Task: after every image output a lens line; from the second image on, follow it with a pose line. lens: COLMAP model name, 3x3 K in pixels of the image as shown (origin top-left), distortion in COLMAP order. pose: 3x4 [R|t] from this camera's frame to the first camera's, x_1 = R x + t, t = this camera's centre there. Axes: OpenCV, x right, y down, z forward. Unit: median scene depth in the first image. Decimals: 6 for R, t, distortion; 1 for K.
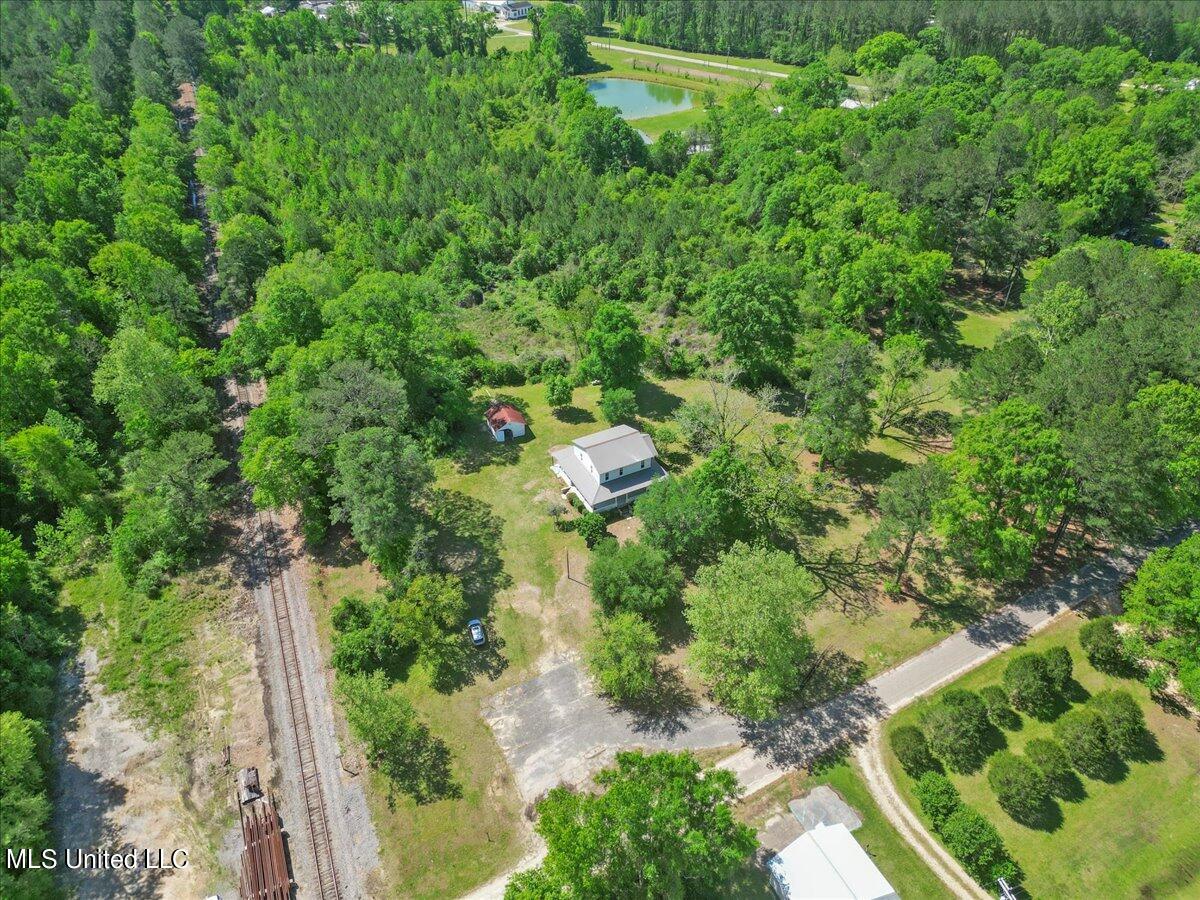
lens RADIAL K [[834.3, 0, 600.1], [0, 834.3, 452.8], [0, 0, 1]] dist [0.085606, -0.084580]
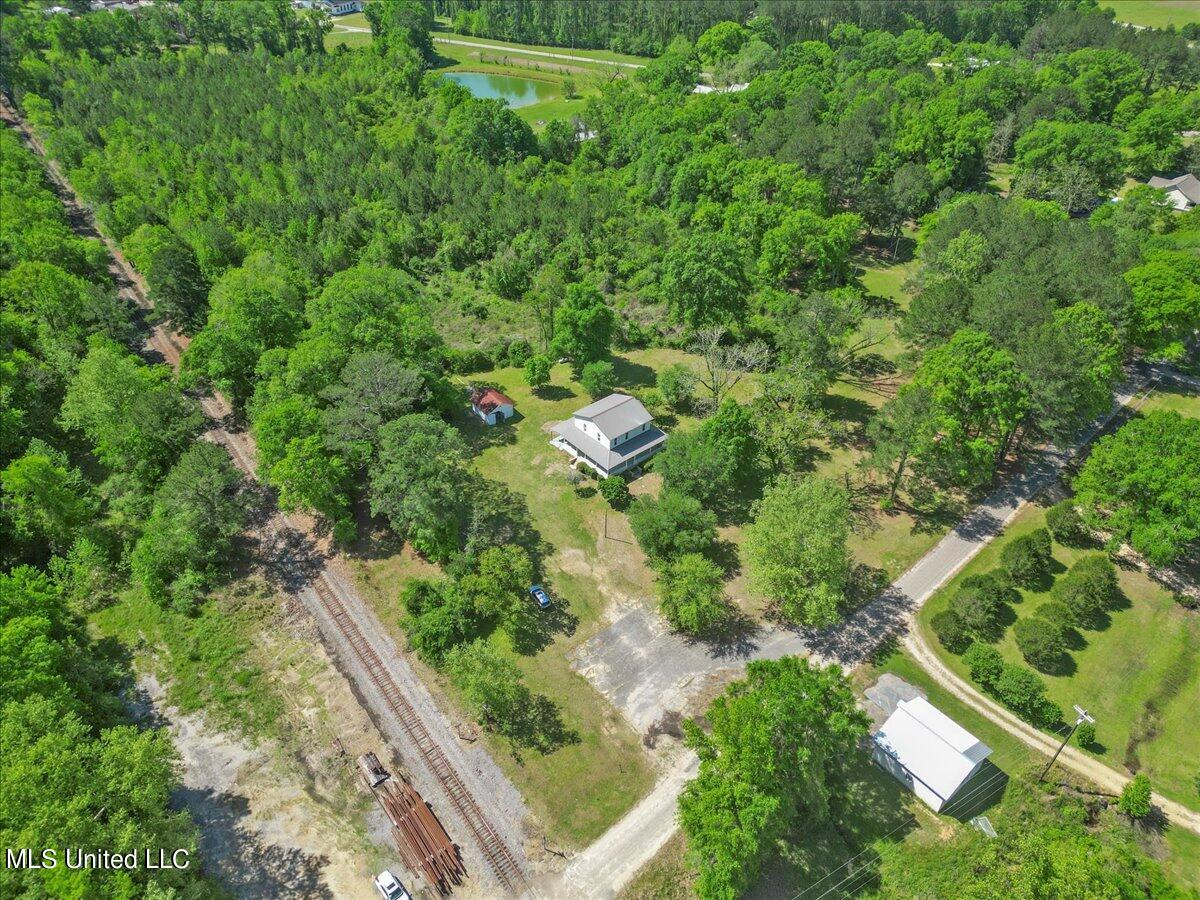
lens RADIAL K [[834.3, 0, 600.1], [0, 834.3, 452.8], [0, 0, 1]] dist [0.085606, -0.084580]
pose [[0.973359, -0.120750, 0.194916, -0.215550], [0.119934, 0.992653, 0.016027, 0.022868], [-0.195419, 0.007777, 0.980689, -0.034914]]
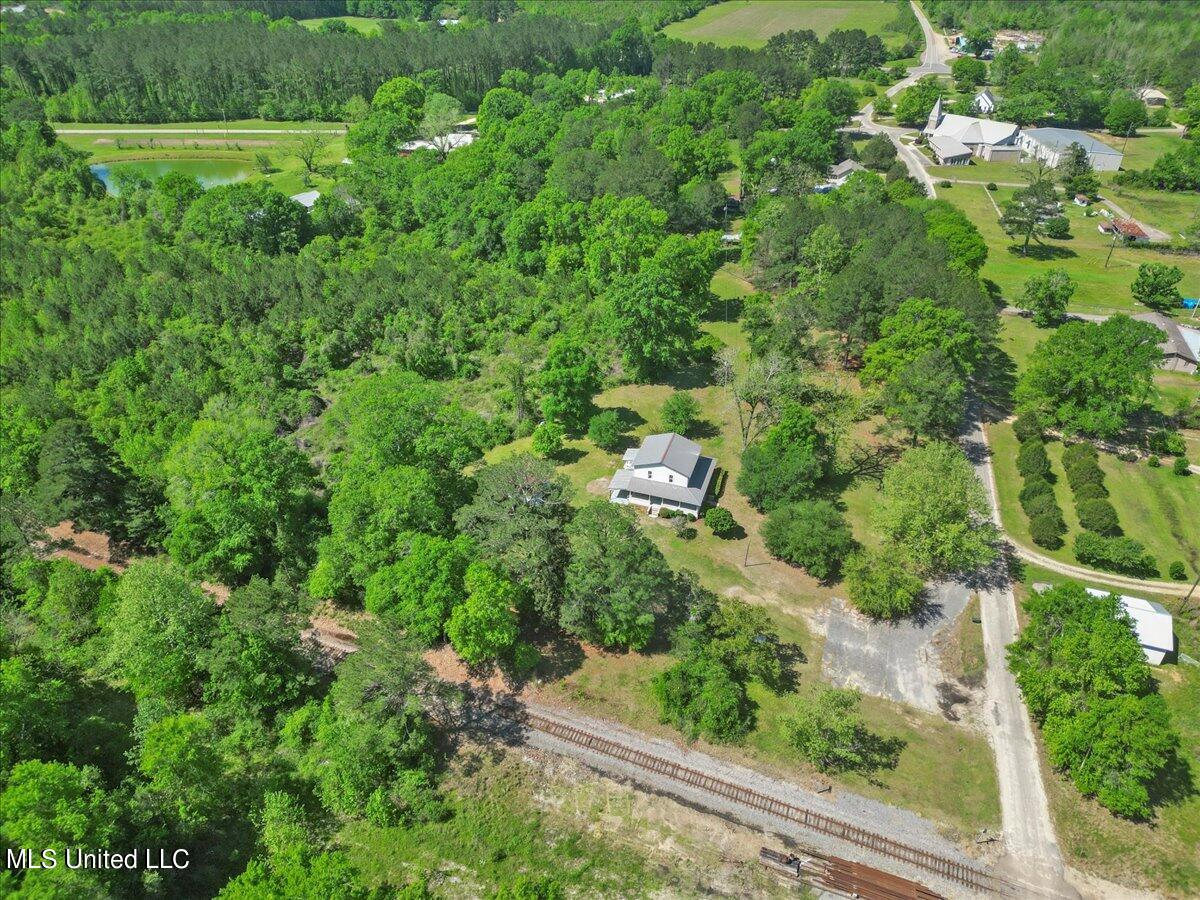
lens RADIAL K [[834.3, 0, 600.1], [0, 834.3, 452.8], [0, 0, 1]] dist [0.085606, -0.084580]
pose [[0.717018, -0.373473, 0.588560, -0.682609], [0.401085, 0.911624, 0.089848, -0.141259], [-0.570101, 0.171640, 0.803445, 0.192851]]
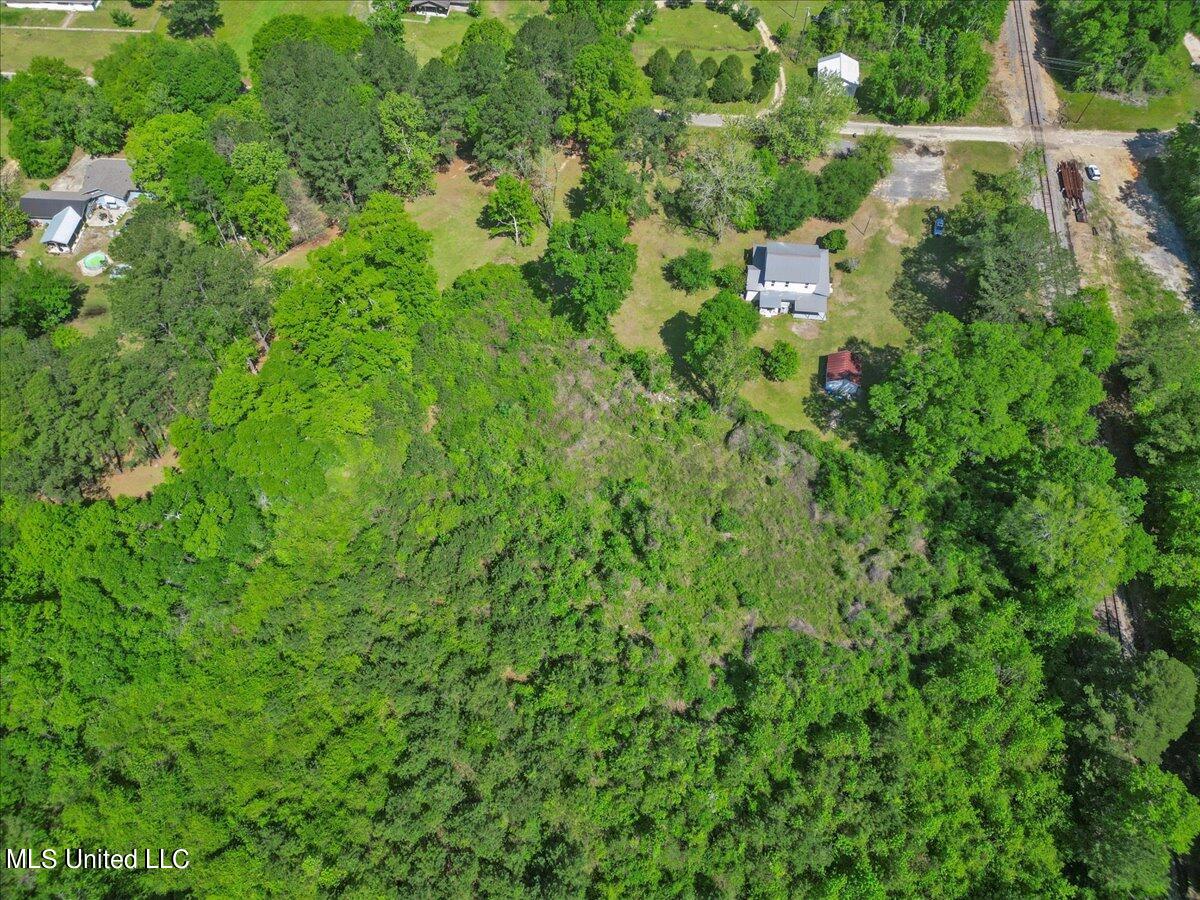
lens RADIAL K [[831.2, 0, 602.9], [0, 831.2, 455.1], [0, 0, 1]] dist [0.079753, -0.082554]
pose [[-0.829346, -0.467355, 0.306208, -0.257250], [0.328377, 0.035697, 0.943872, -1.213421], [-0.452054, 0.883349, 0.123864, 1.229045]]
